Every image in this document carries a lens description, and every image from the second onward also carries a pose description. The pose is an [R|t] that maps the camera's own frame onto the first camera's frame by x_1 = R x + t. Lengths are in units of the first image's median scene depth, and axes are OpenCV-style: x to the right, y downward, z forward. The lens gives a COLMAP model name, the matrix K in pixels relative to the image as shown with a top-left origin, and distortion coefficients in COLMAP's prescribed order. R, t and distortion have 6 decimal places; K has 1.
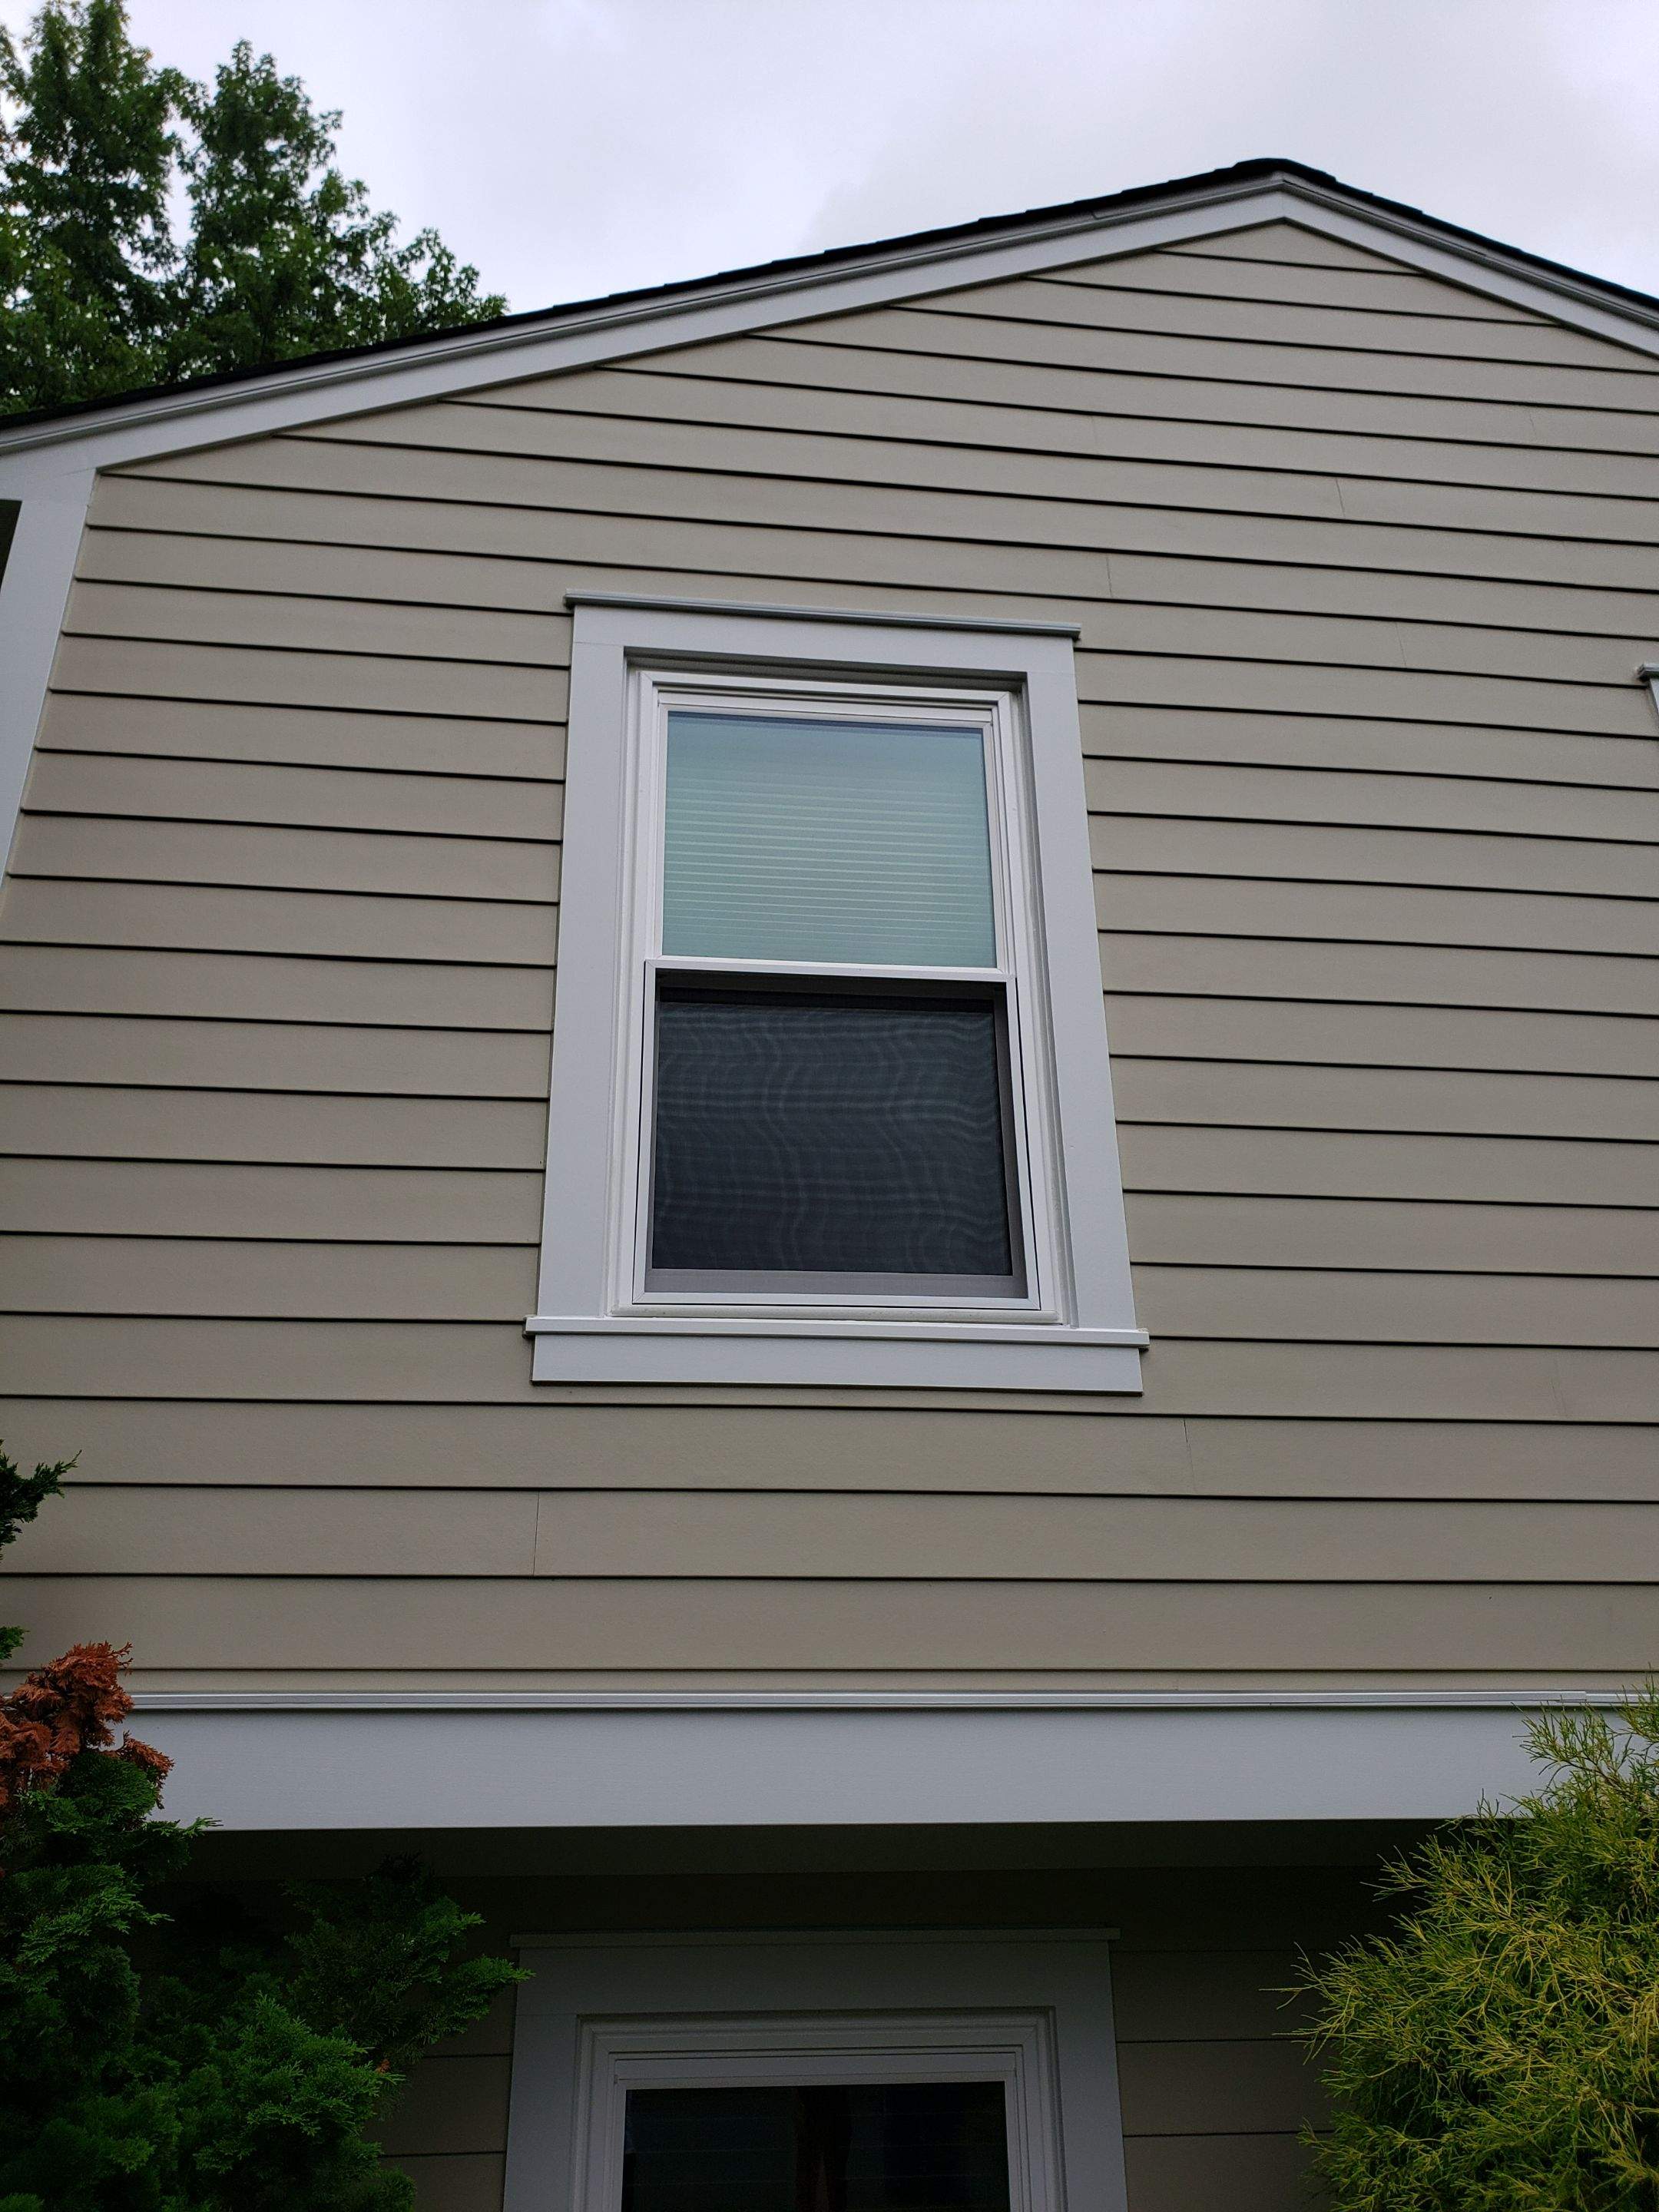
lens RADIAL K [[1714.8, 0, 829.5], [0, 1714.8, 1106.0], [0, 0, 1]] dist [0.037053, -0.011153]
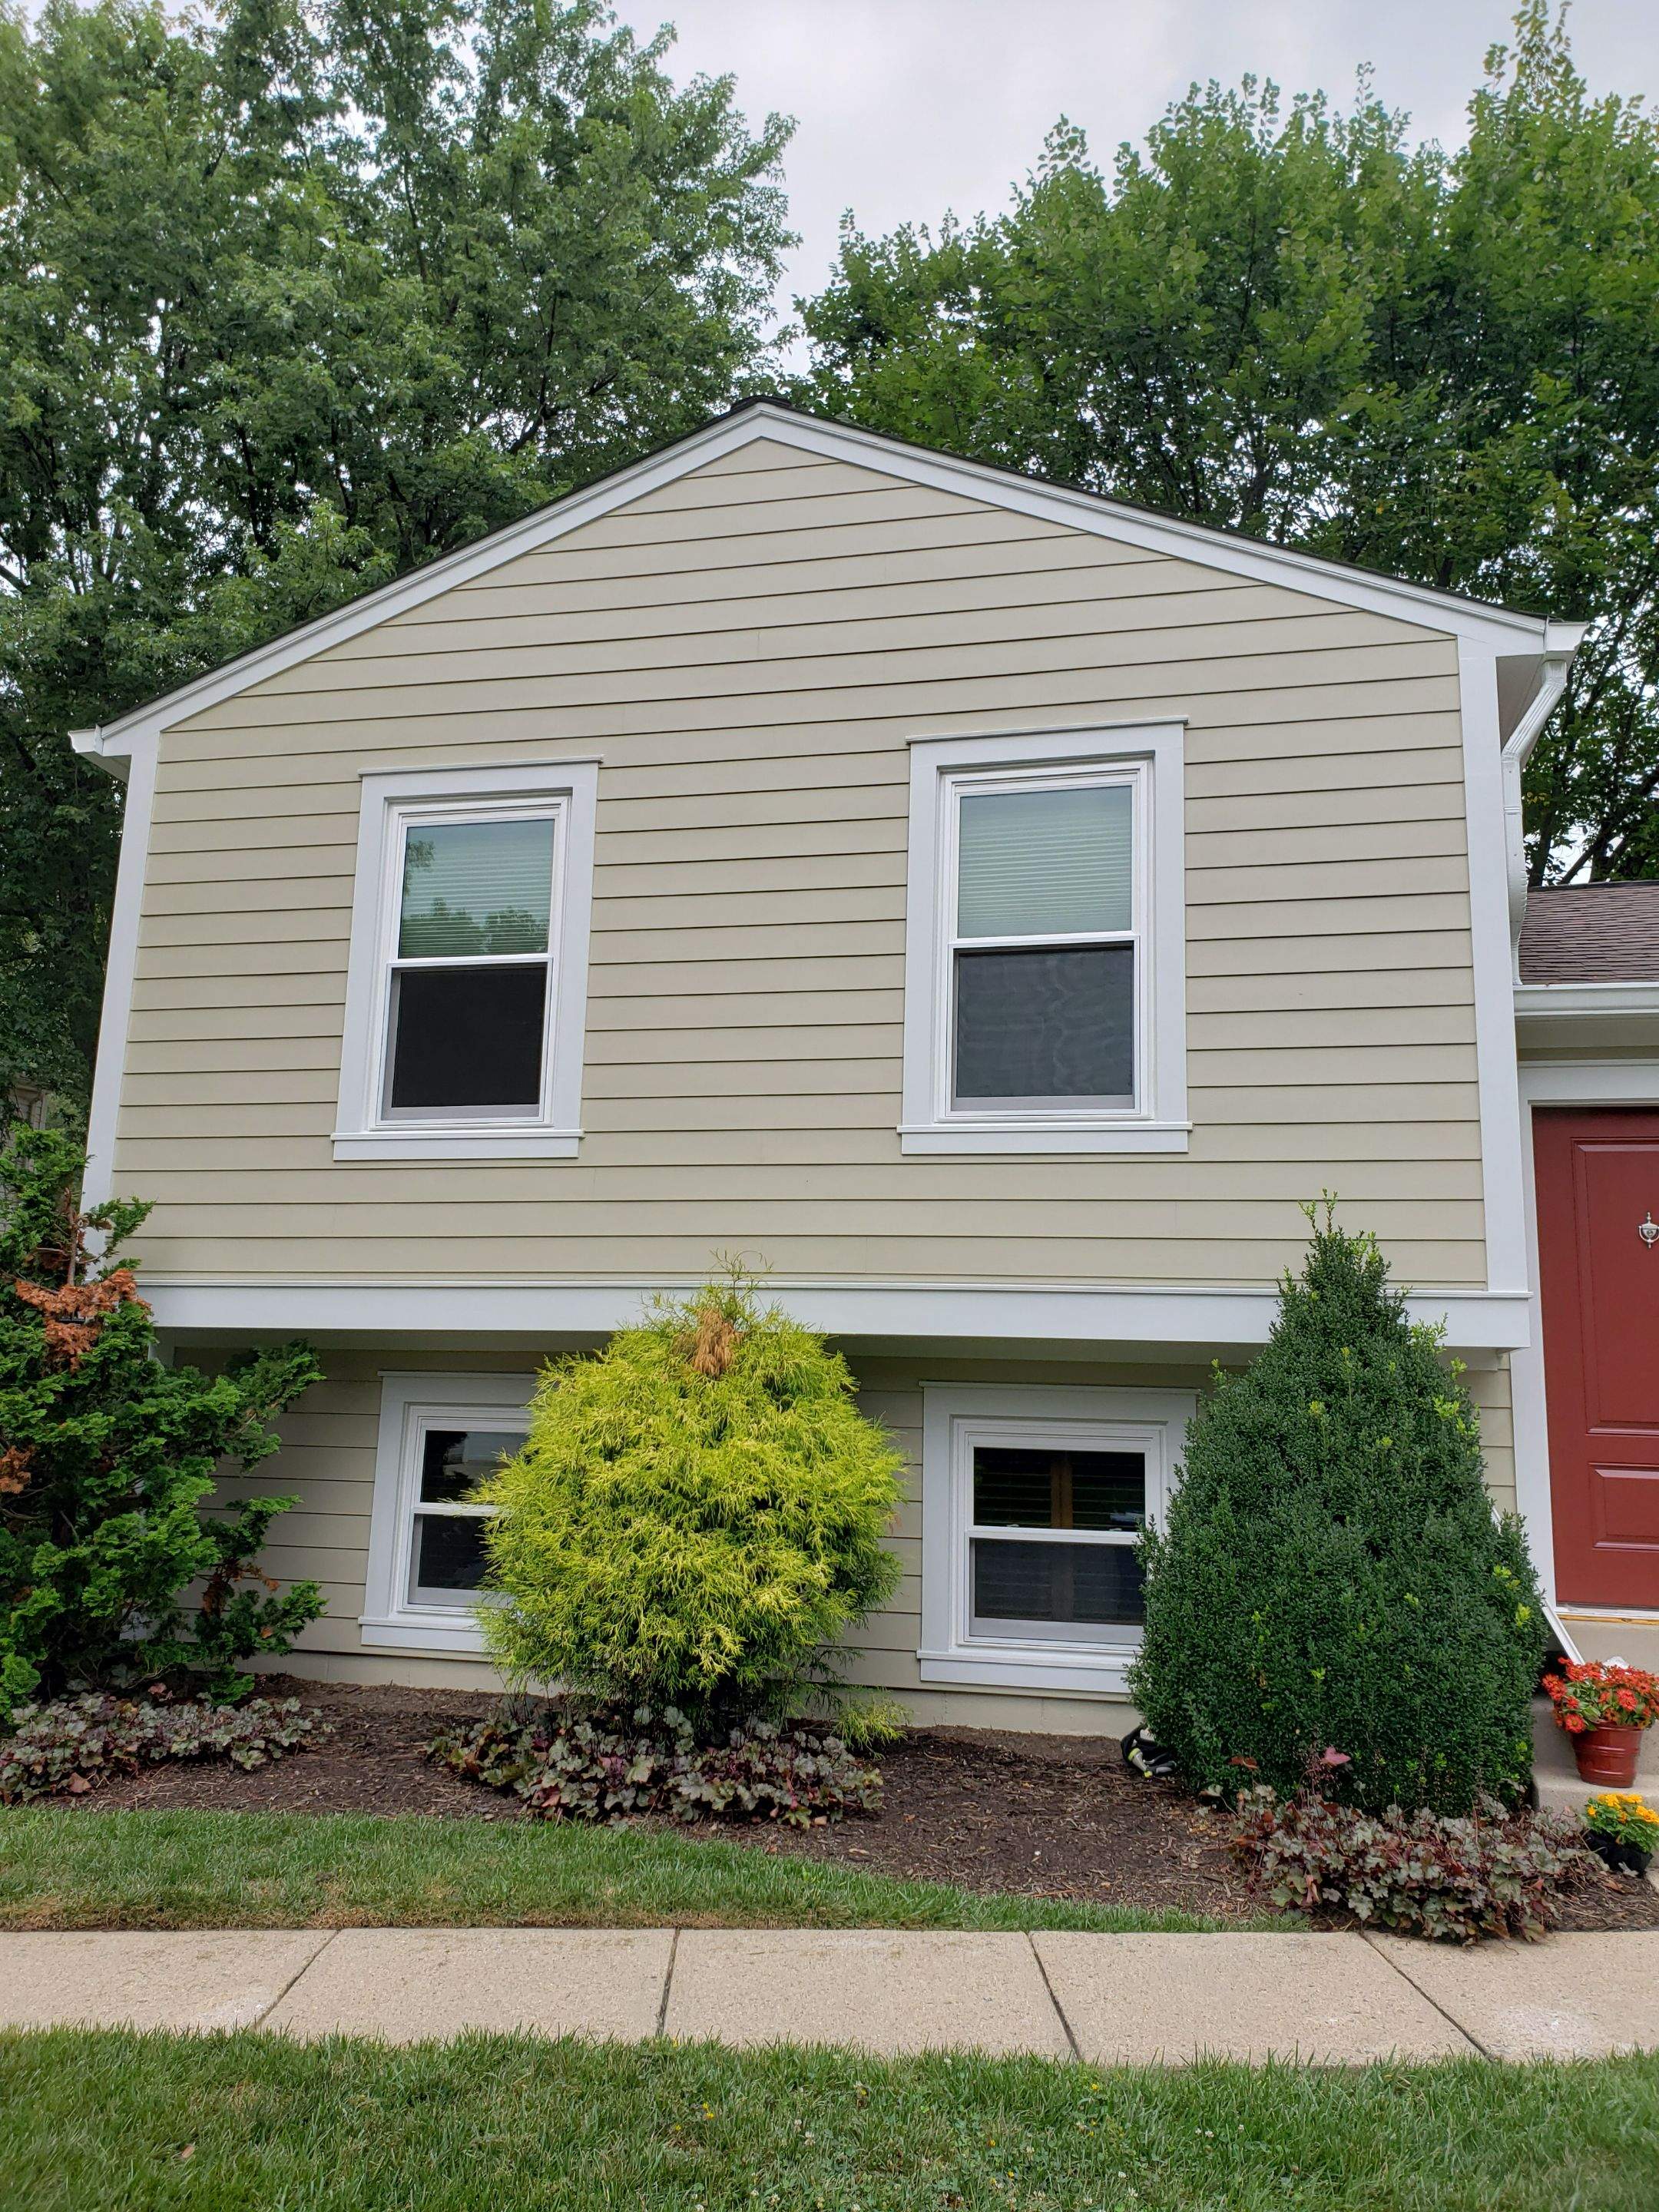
lens RADIAL K [[1714.8, 0, 829.5], [0, 1714.8, 1106.0], [0, 0, 1]] dist [0.037053, -0.011153]
pose [[0.943156, -0.025498, -0.331371, 1.234471], [0.105114, 0.968757, 0.224636, -0.369228], [0.315290, -0.246698, 0.916369, -0.947185]]
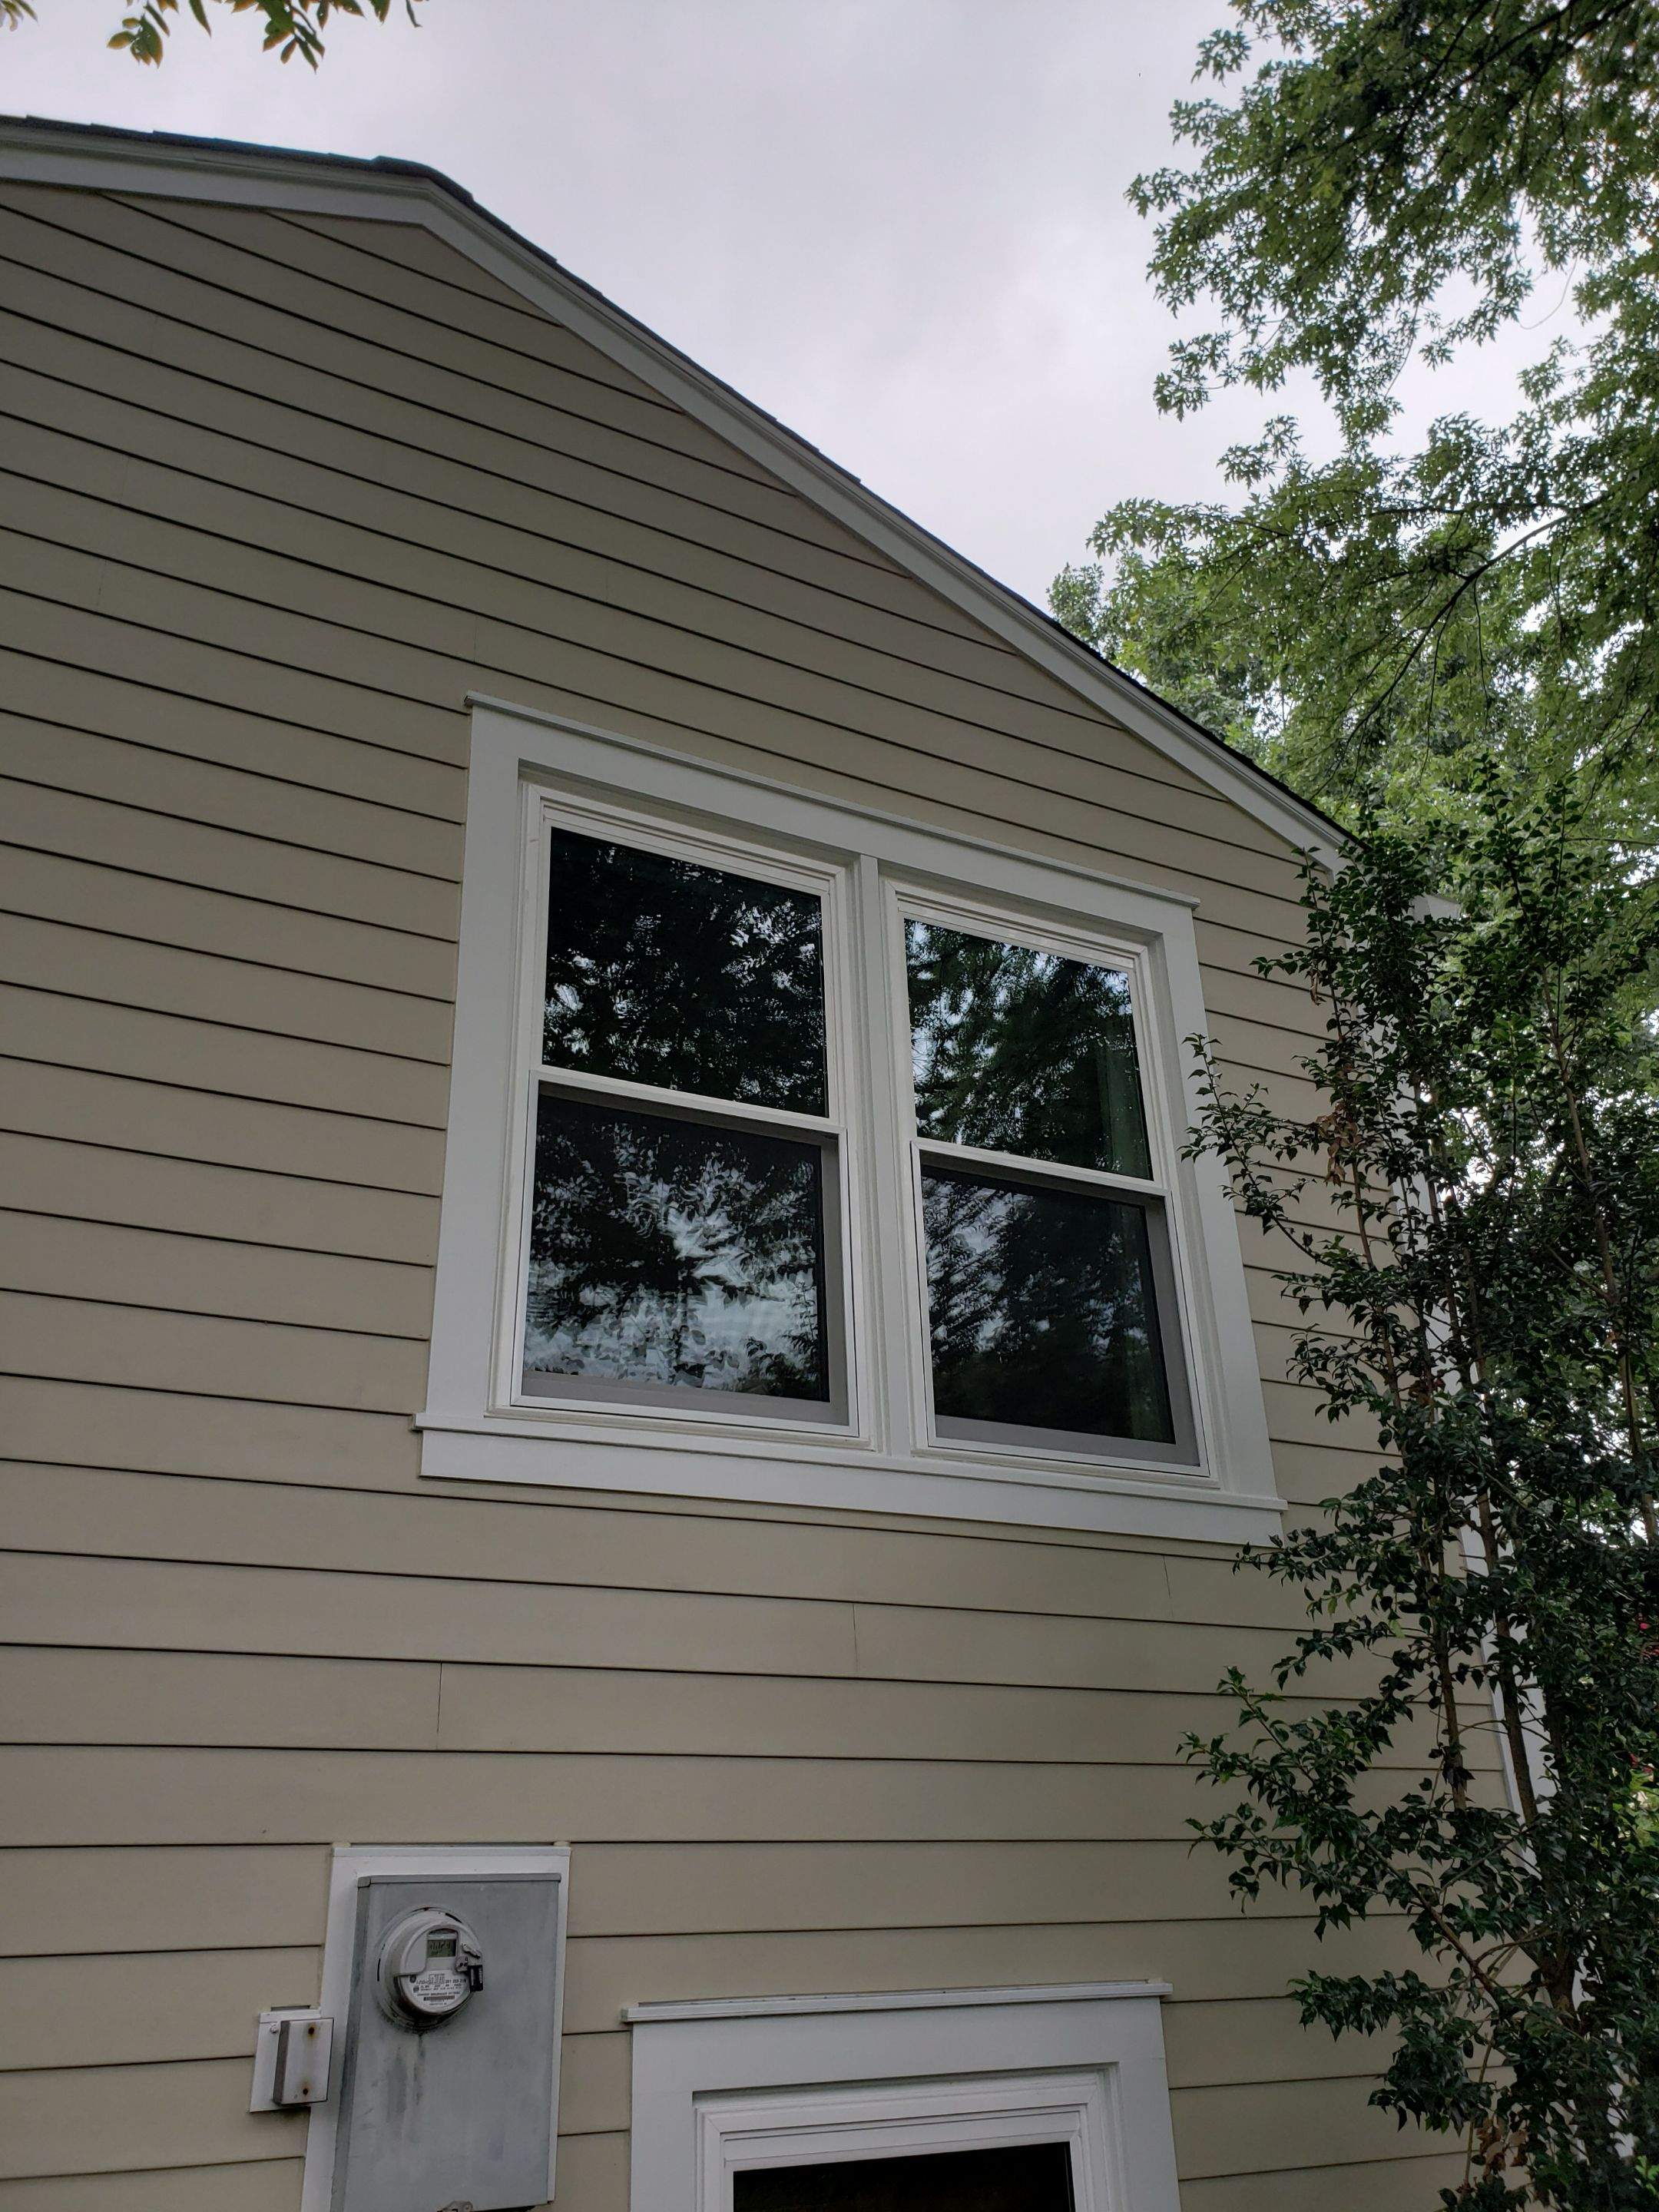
lens RADIAL K [[1714.8, 0, 829.5], [0, 1714.8, 1106.0], [0, 0, 1]] dist [0.037053, -0.011153]
pose [[0.936233, 0.136256, 0.323887, -0.296945], [-0.119887, 0.990312, -0.070065, -0.011719], [-0.330296, 0.026767, 0.943498, -0.034529]]
